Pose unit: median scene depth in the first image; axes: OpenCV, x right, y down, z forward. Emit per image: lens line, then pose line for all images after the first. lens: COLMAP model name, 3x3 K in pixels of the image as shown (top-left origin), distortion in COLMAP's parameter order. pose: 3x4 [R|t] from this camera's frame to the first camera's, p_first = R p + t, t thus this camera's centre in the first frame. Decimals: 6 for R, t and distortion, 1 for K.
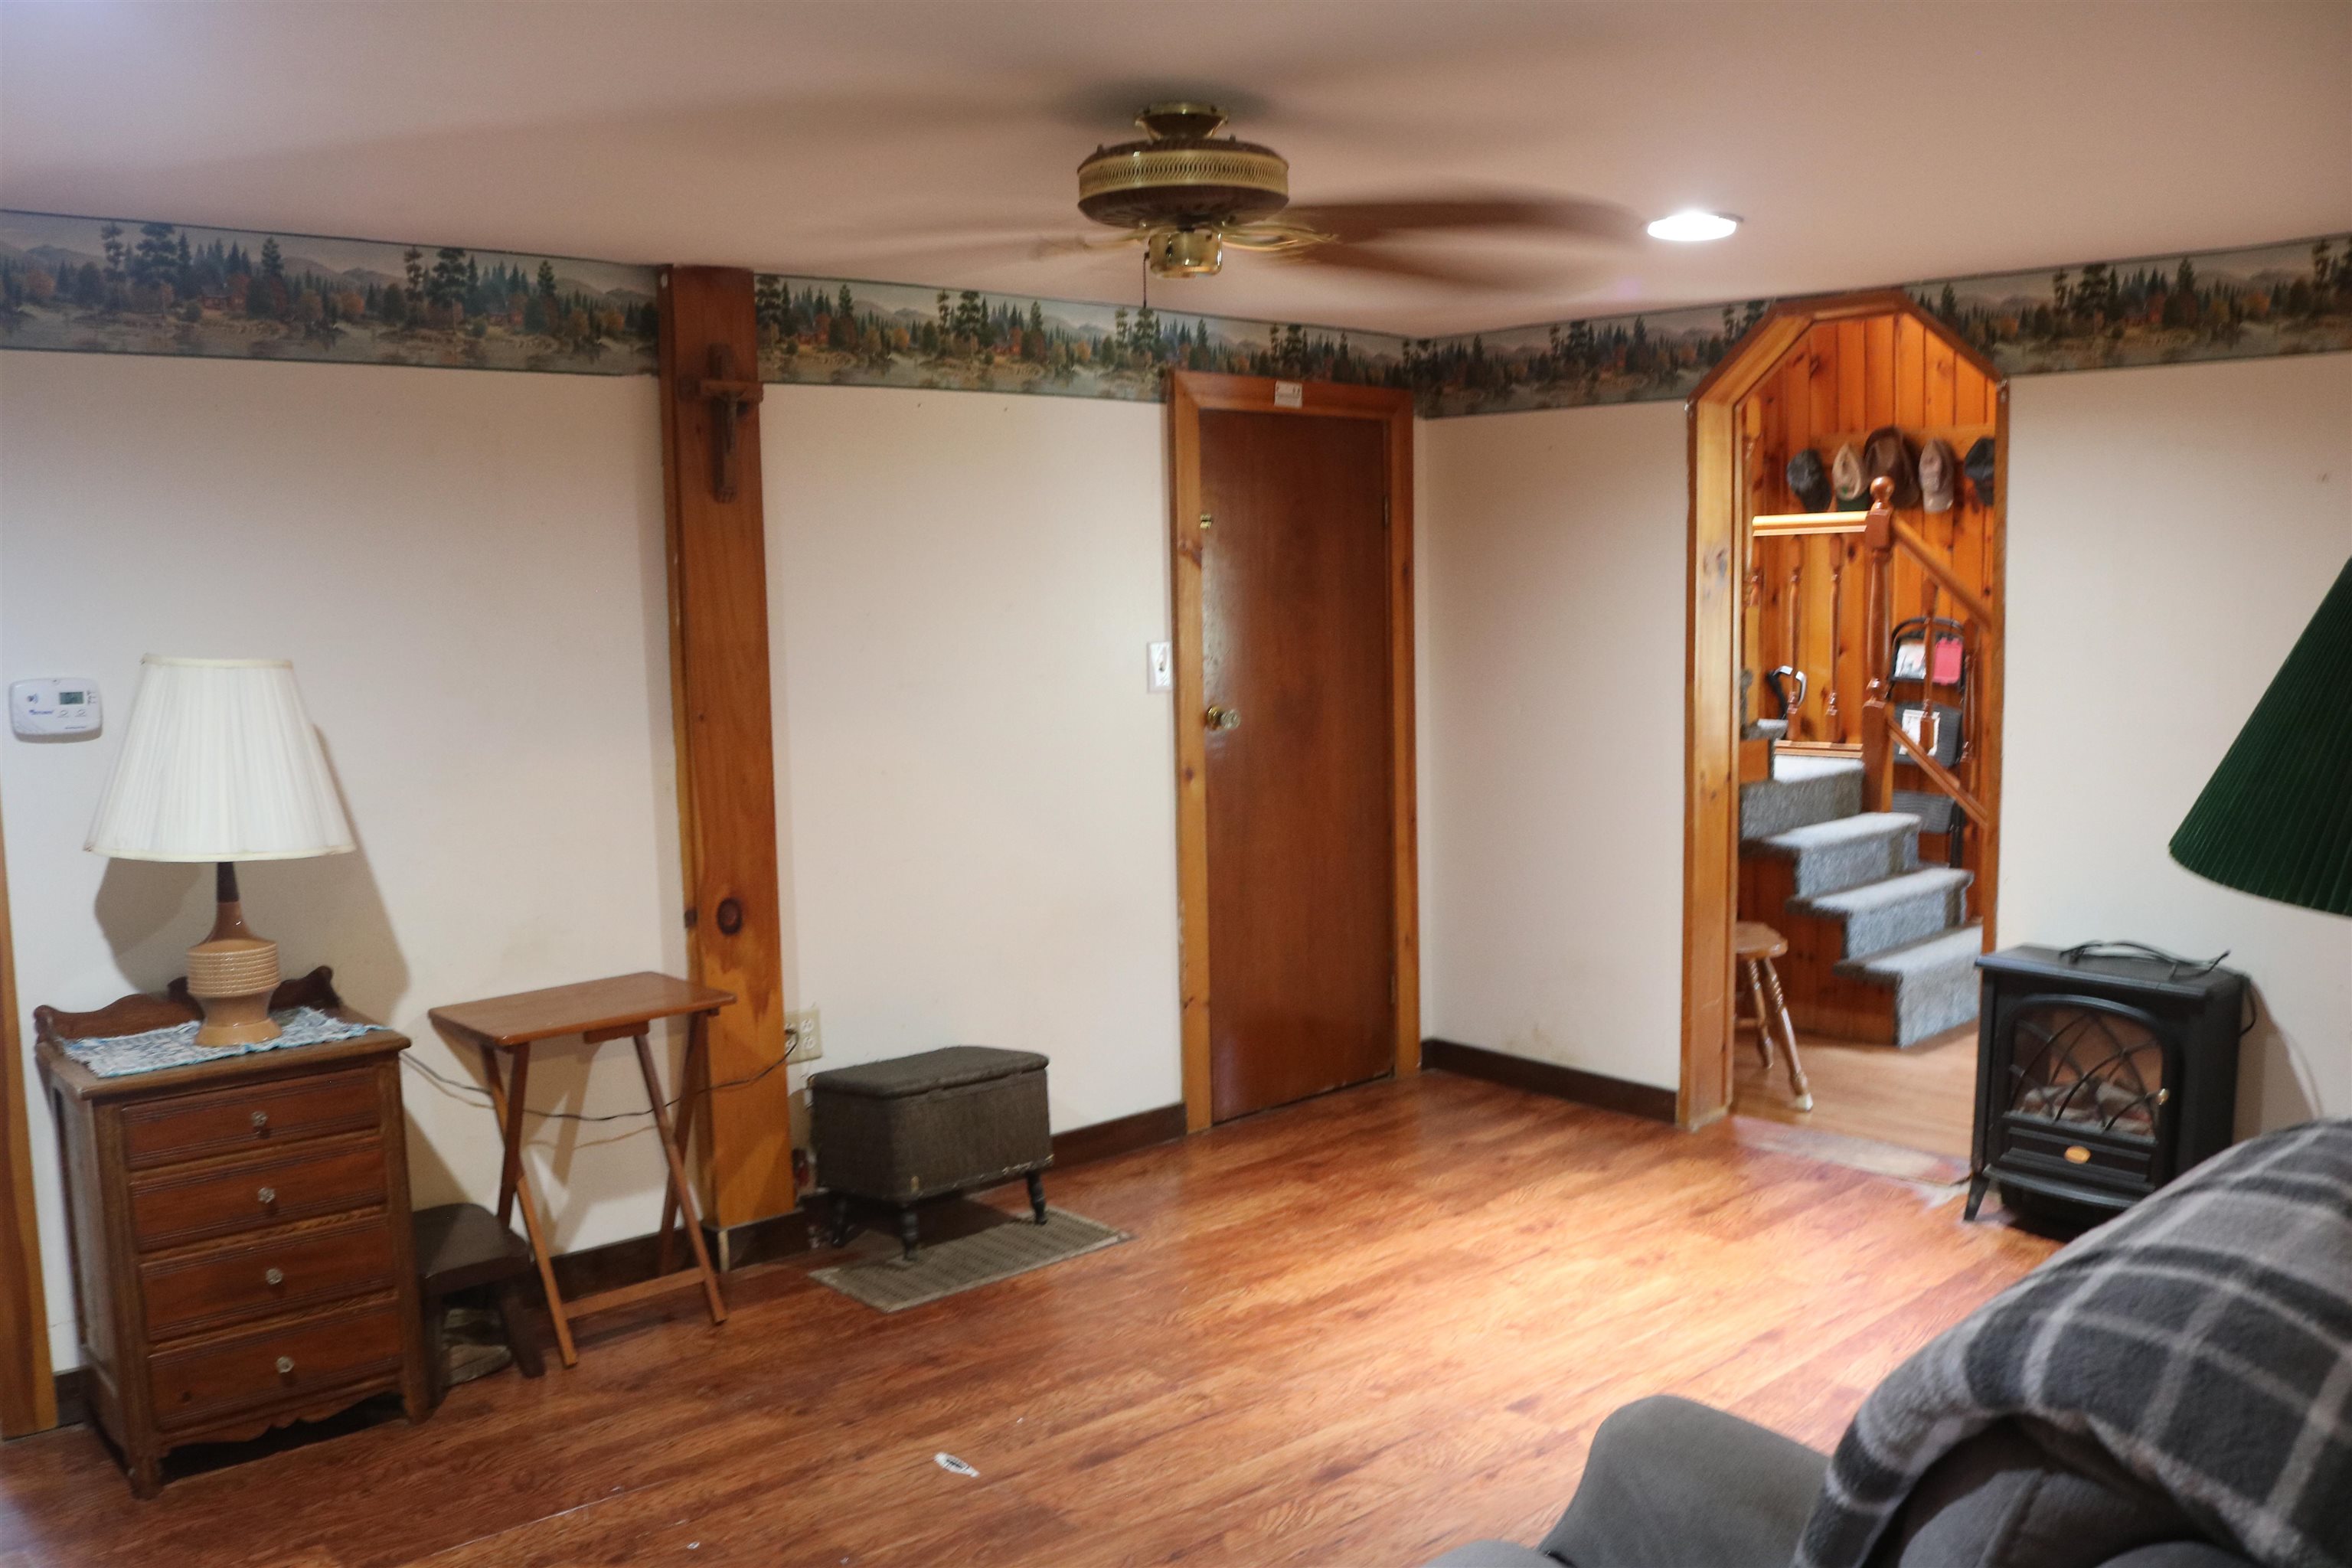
lens RADIAL K [[2093.1, 0, 1158.0], [0, 2093.1, 786.6], [0, 0, 1]] dist [-0.118308, 0.134740]
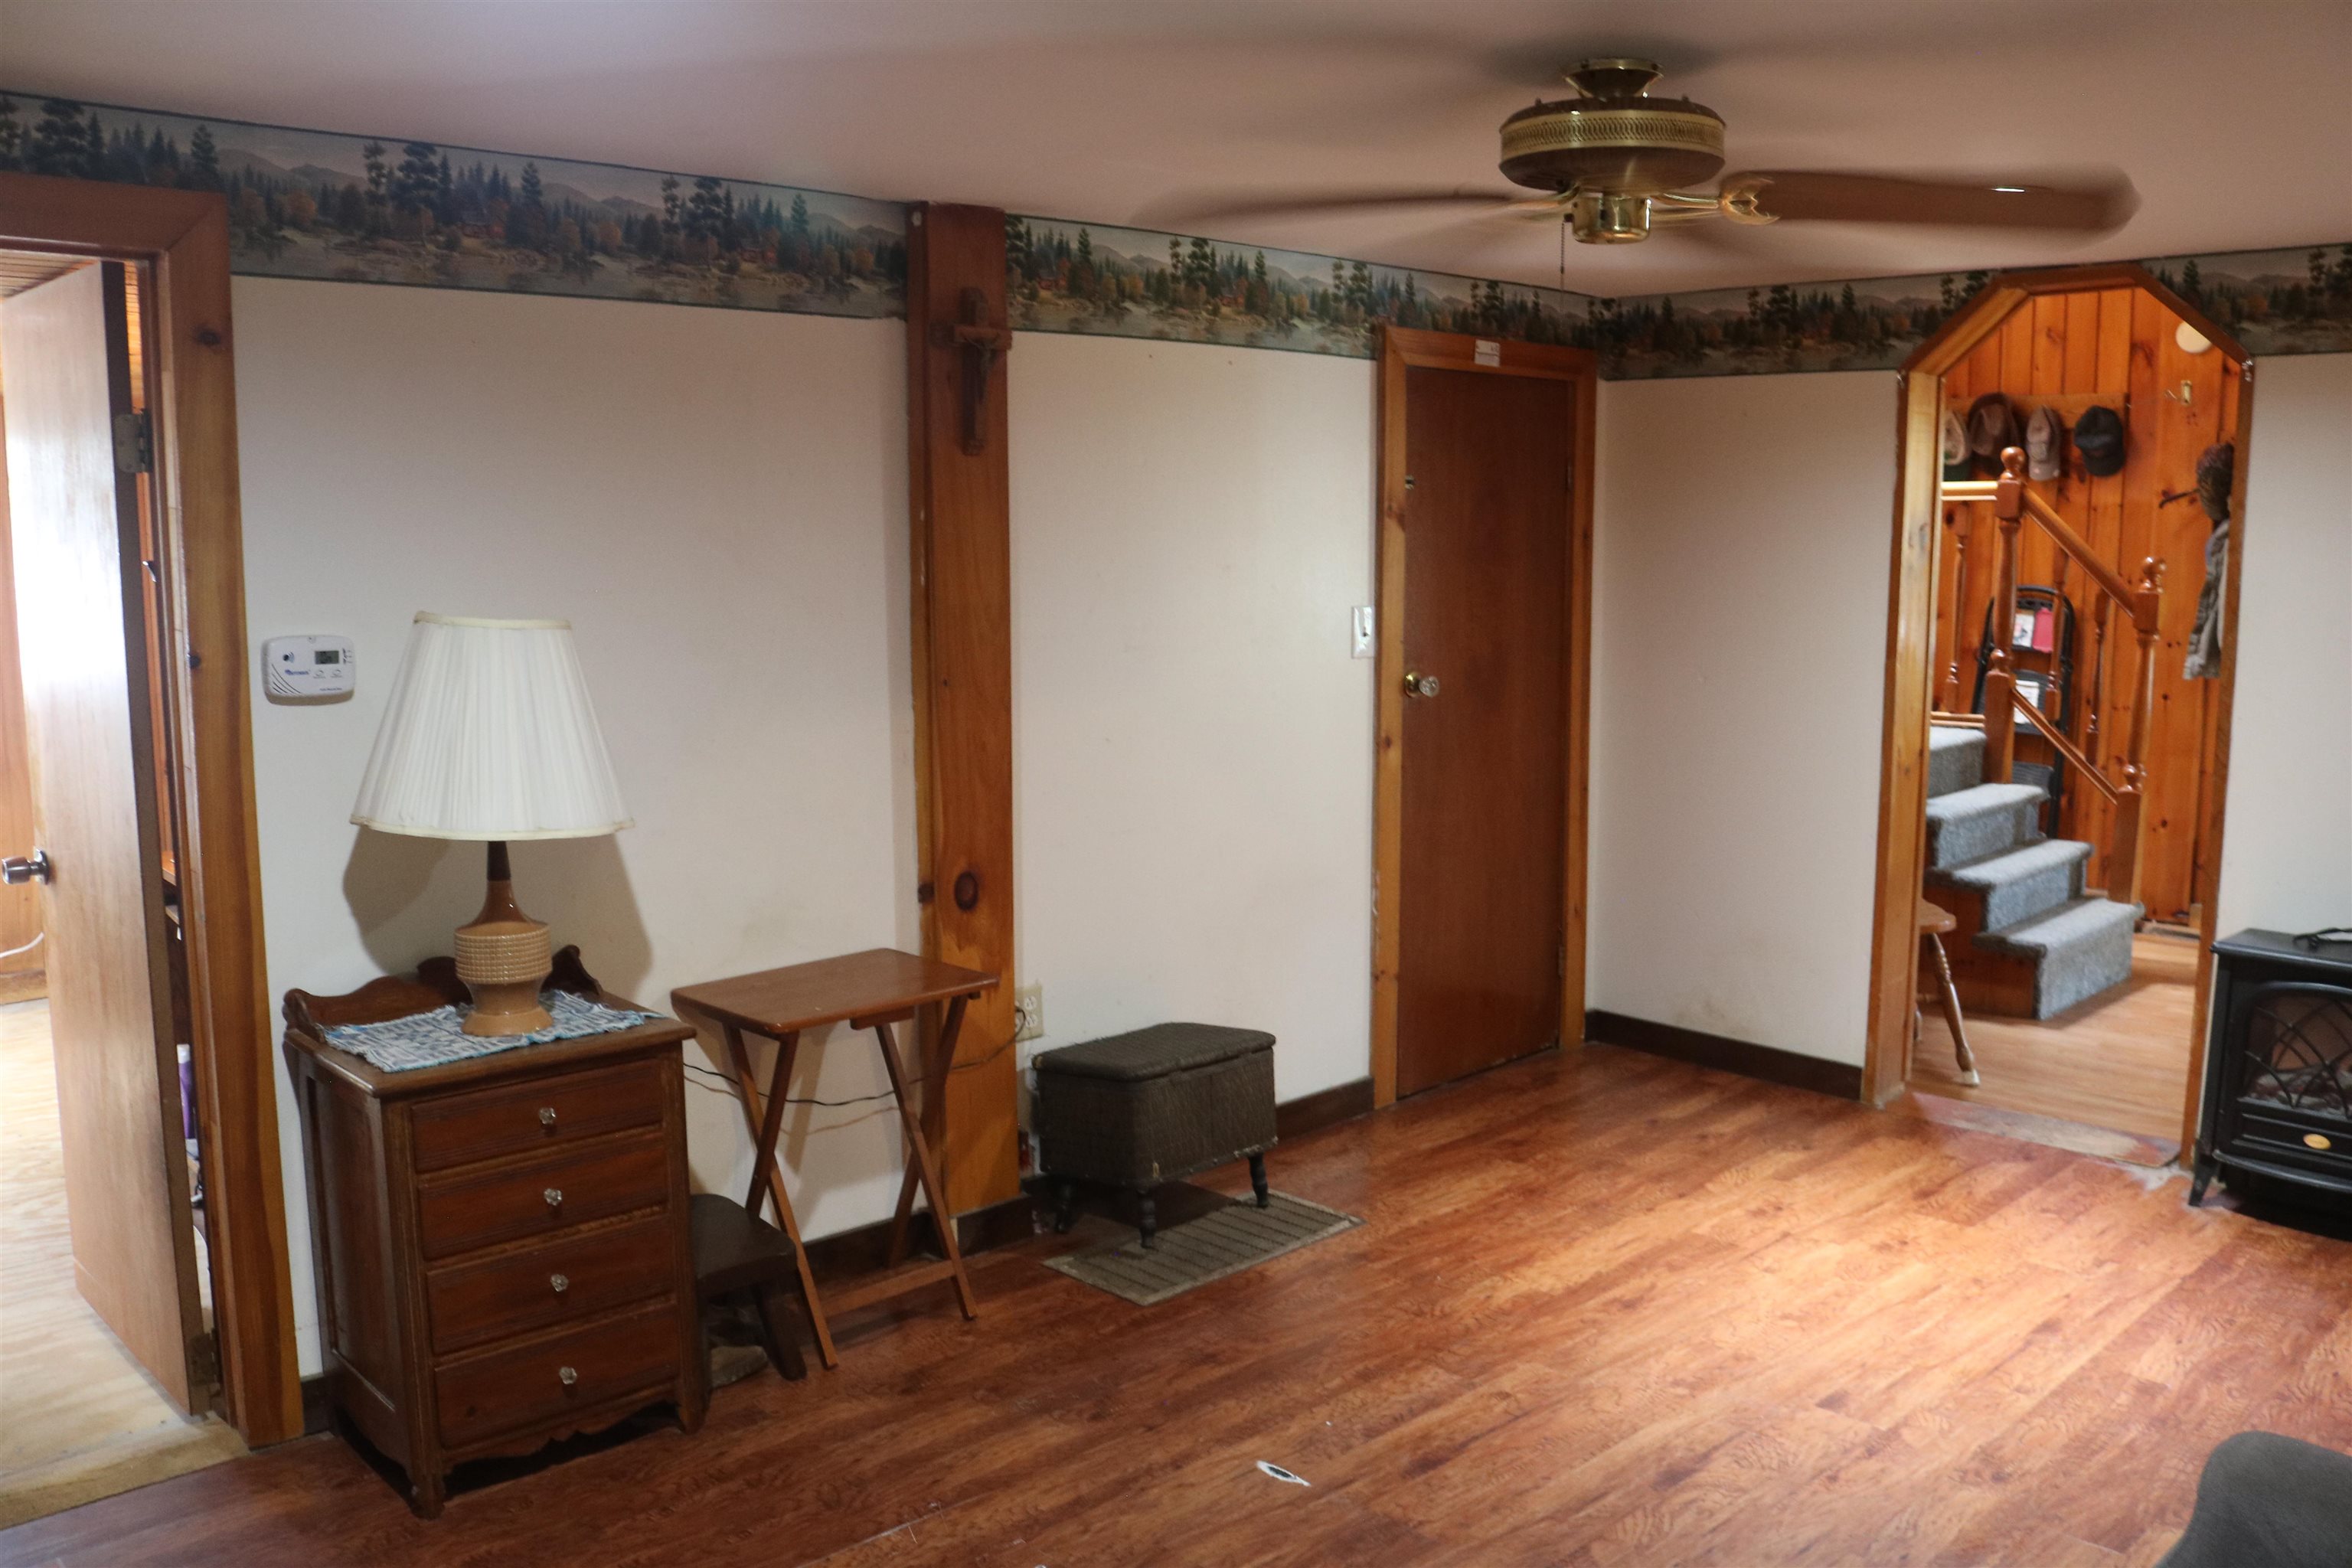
lens RADIAL K [[2093.1, 0, 1167.7], [0, 2093.1, 773.9], [0, 0, 1]] dist [-0.118308, 0.134740]
pose [[0.998379, 0.013061, 0.055394, -0.171653], [-0.014409, 0.999608, 0.024014, -0.015777], [-0.055058, -0.024773, 0.998176, 0.042959]]
